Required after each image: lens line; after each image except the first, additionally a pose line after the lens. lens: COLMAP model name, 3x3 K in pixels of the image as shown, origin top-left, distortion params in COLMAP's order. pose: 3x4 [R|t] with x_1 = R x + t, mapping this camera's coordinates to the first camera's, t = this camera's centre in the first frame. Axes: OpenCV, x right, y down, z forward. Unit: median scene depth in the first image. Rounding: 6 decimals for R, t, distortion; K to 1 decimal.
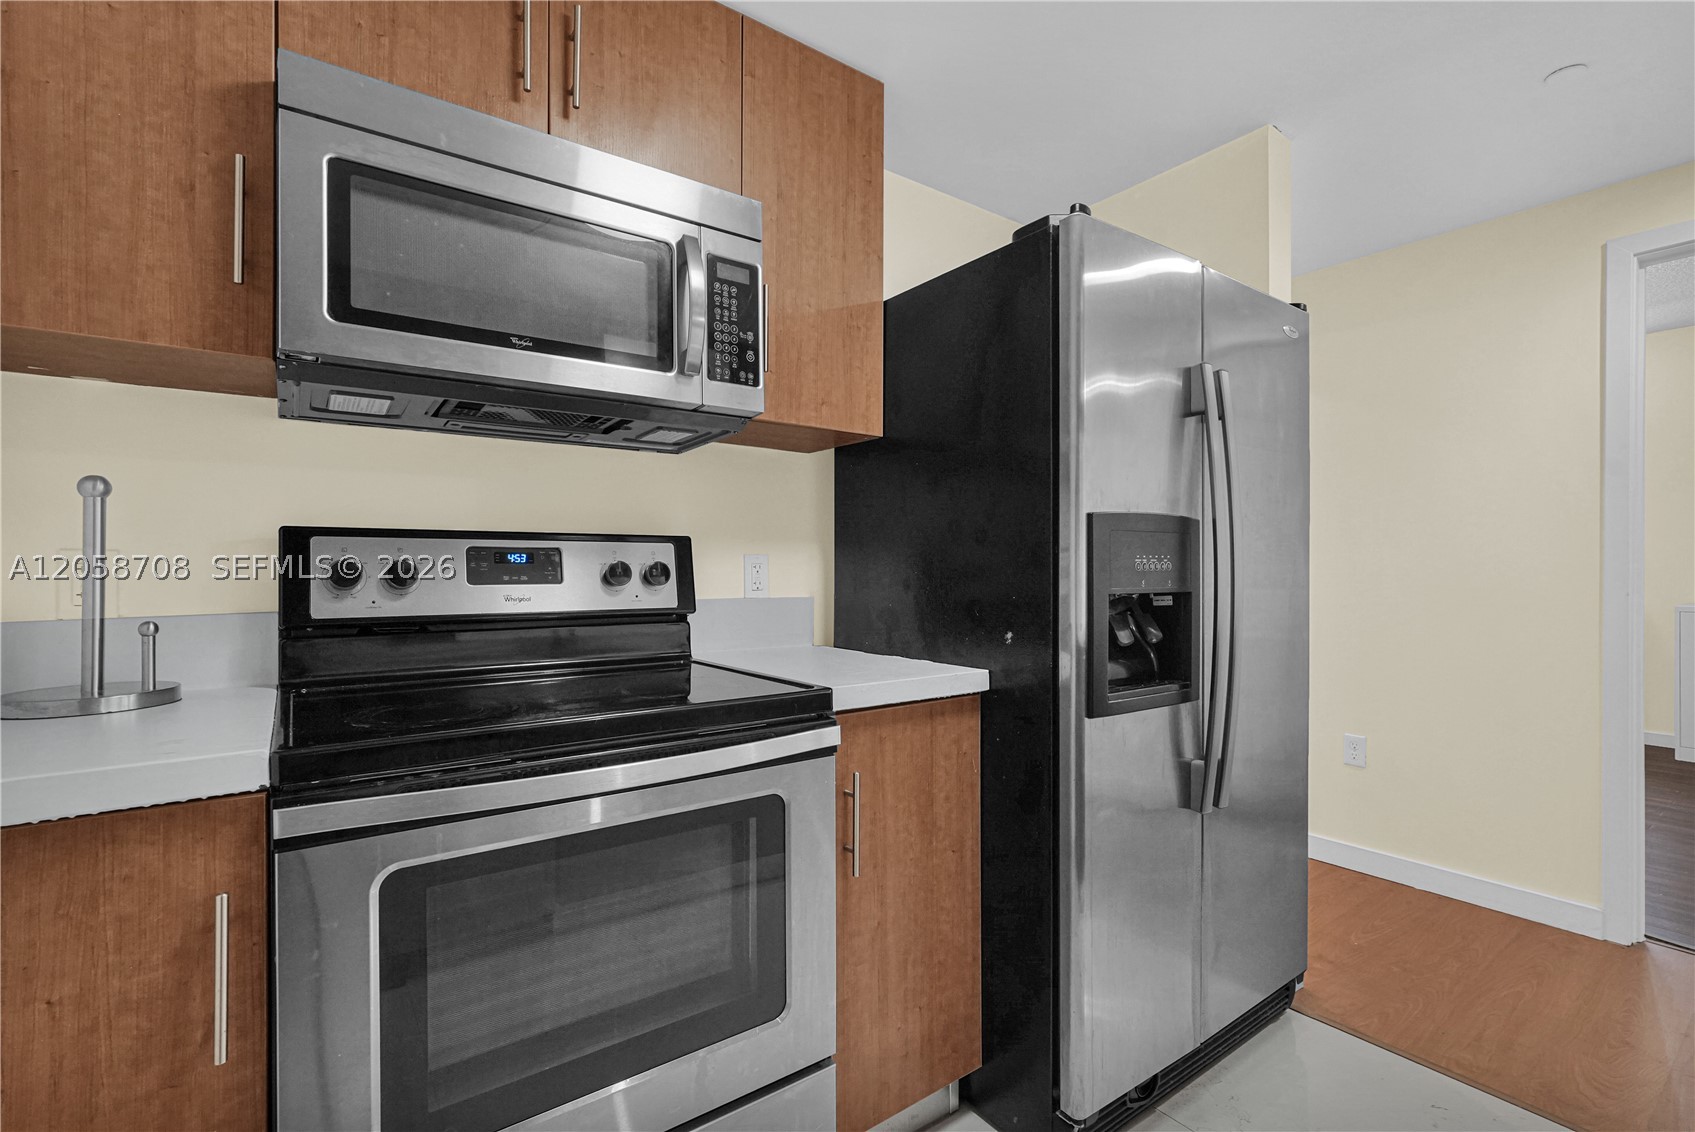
lens RADIAL K [[762.0, 0, 844.7], [0, 762.0, 569.3], [0, 0, 1]] dist [-0.025863, 0.010552]
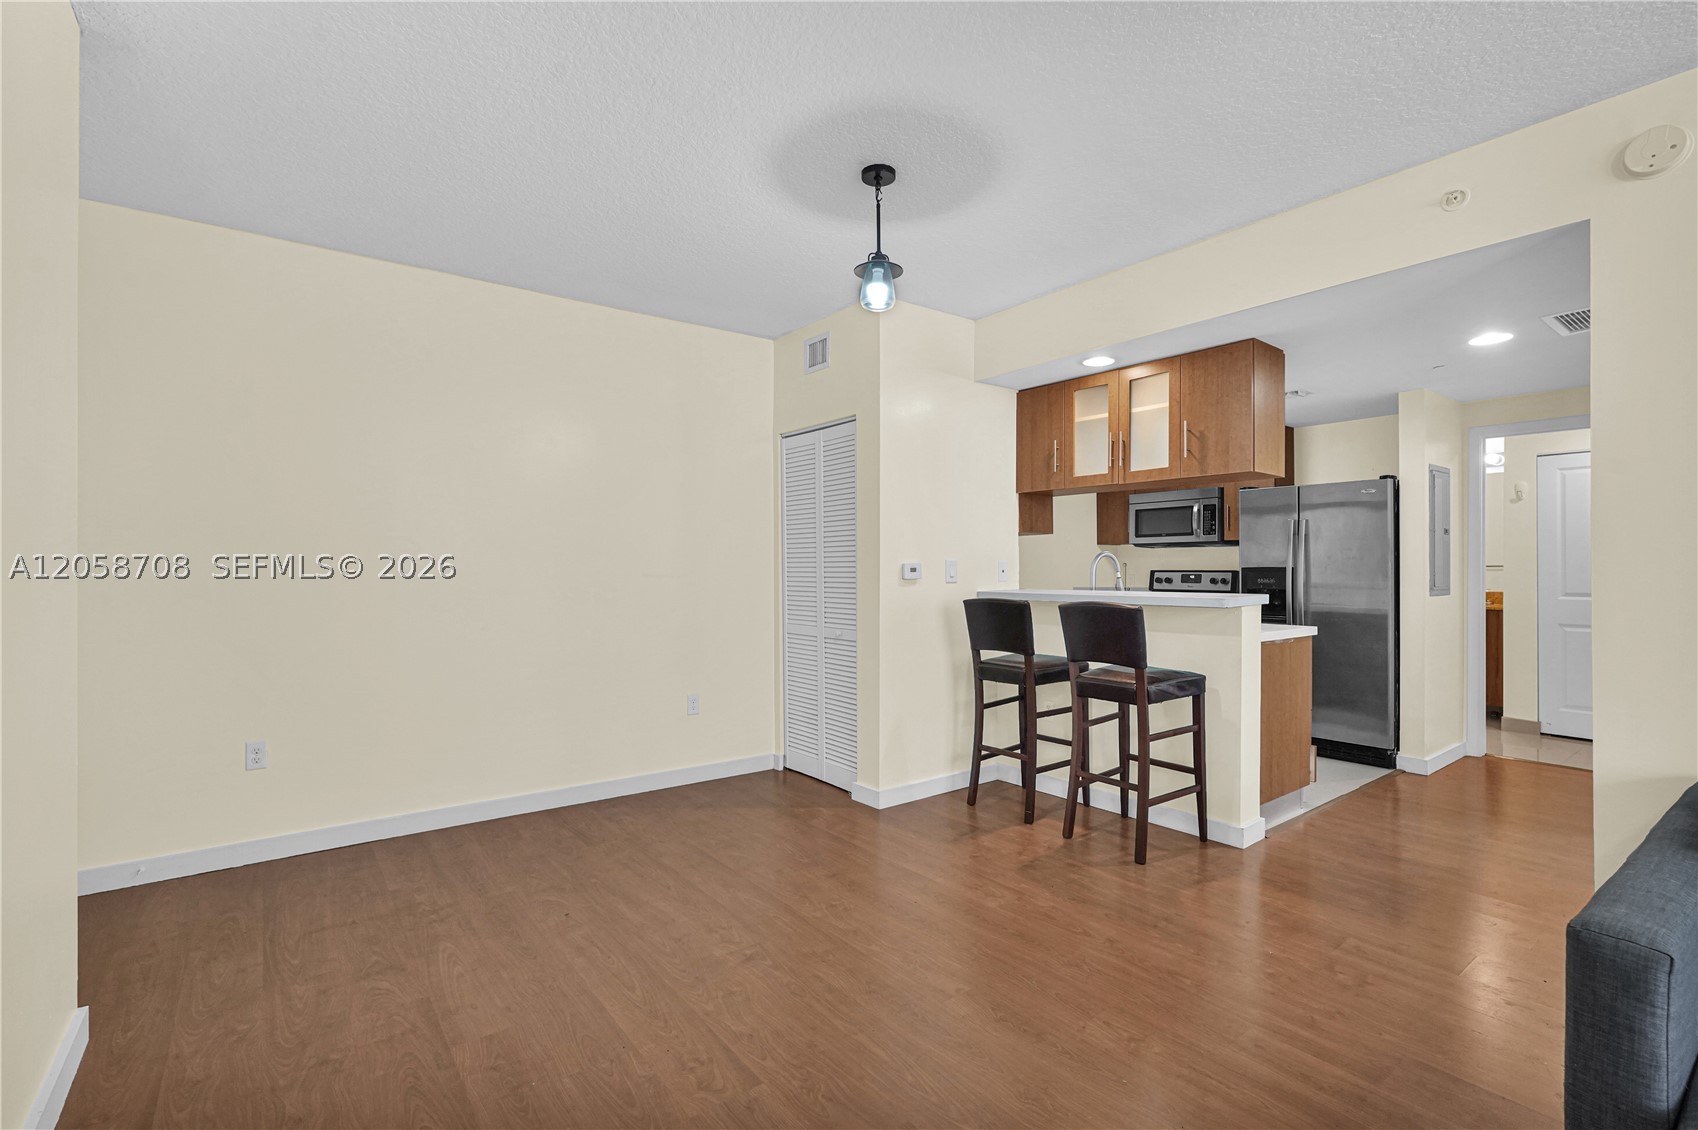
lens RADIAL K [[763.3, 0, 846.2], [0, 763.3, 568.3], [0, 0, 1]] dist [-0.025863, 0.010552]
pose [[0.006588, 0.004138, -0.999970, 4.202607], [0.000181, 0.999991, 0.004140, -0.088930], [0.999978, -0.000208, 0.006587, -1.053593]]
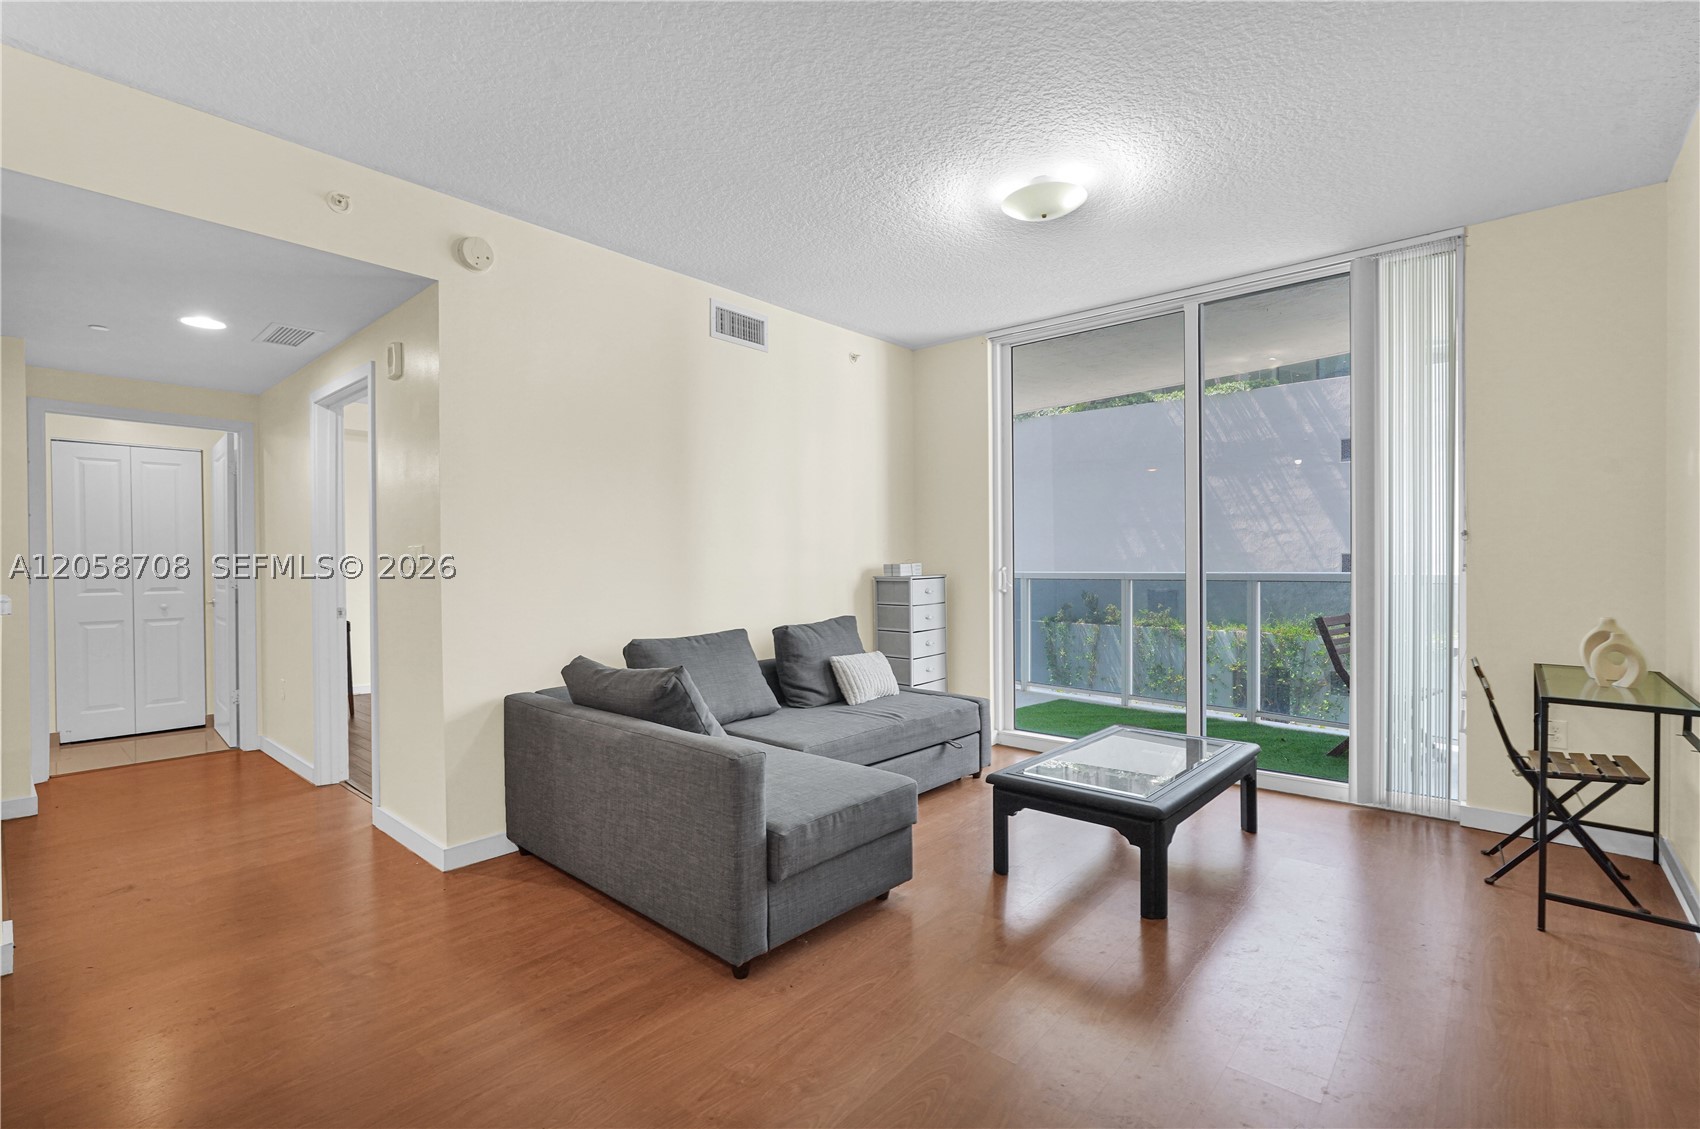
lens RADIAL K [[764.2, 0, 847.2], [0, 764.2, 567.8], [0, 0, 1]] dist [-0.025863, 0.010552]
pose [[0.976167, -0.005874, 0.216940, 3.174321], [0.004855, 0.999975, 0.005227, -0.051916], [-0.216965, -0.004050, 0.976171, -1.748037]]
